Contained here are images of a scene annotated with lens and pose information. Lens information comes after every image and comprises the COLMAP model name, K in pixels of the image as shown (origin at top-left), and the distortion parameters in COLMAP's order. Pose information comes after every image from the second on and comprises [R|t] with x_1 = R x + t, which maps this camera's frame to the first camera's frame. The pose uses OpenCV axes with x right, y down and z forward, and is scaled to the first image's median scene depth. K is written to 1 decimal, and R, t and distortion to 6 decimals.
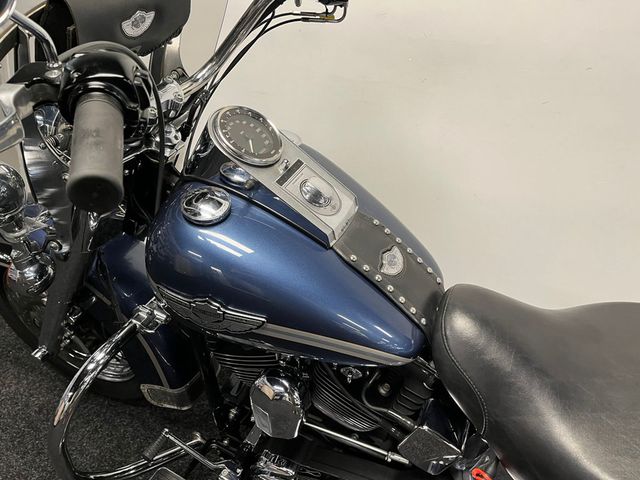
lens RADIAL K [[483.4, 0, 324.6], [0, 483.4, 240.8], [0, 0, 1]] dist [0.076525, -0.099916]
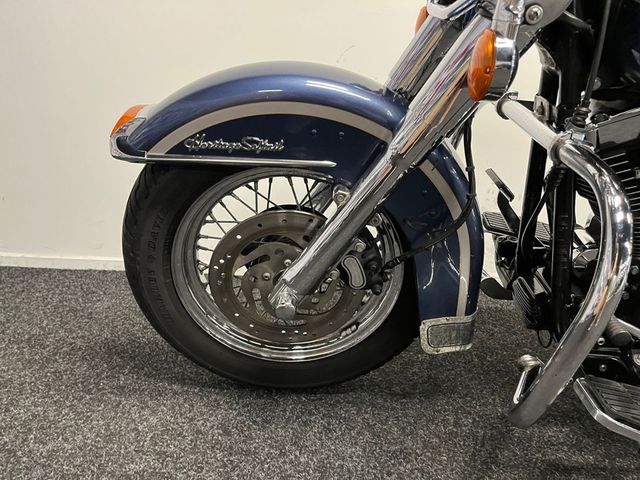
lens RADIAL K [[483.4, 0, 329.8], [0, 483.4, 242.4], [0, 0, 1]] dist [0.076525, -0.099916]
pose [[0.914960, -0.139921, 0.378512, -1.160430], [0.196581, 0.973691, -0.115250, 0.358952], [-0.352427, 0.179858, 0.918393, 0.553042]]
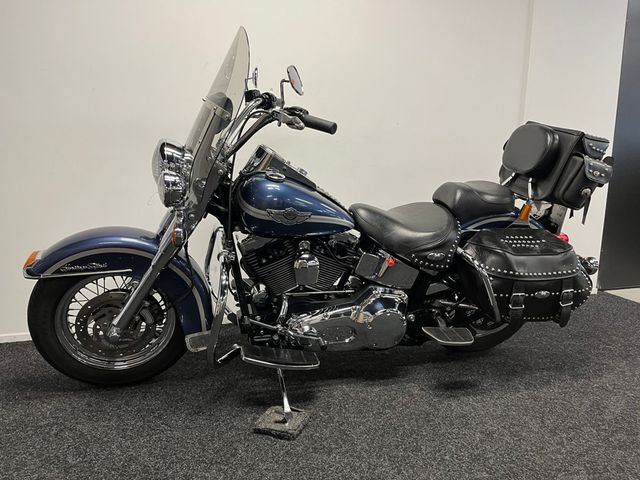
lens RADIAL K [[483.4, 0, 315.6], [0, 483.4, 243.4], [0, 0, 1]] dist [0.076525, -0.099916]
pose [[0.788177, -0.173441, 0.590504, -1.399238], [0.333211, 0.926939, -0.172496, 0.649991], [-0.517443, 0.332720, 0.788384, -0.823999]]
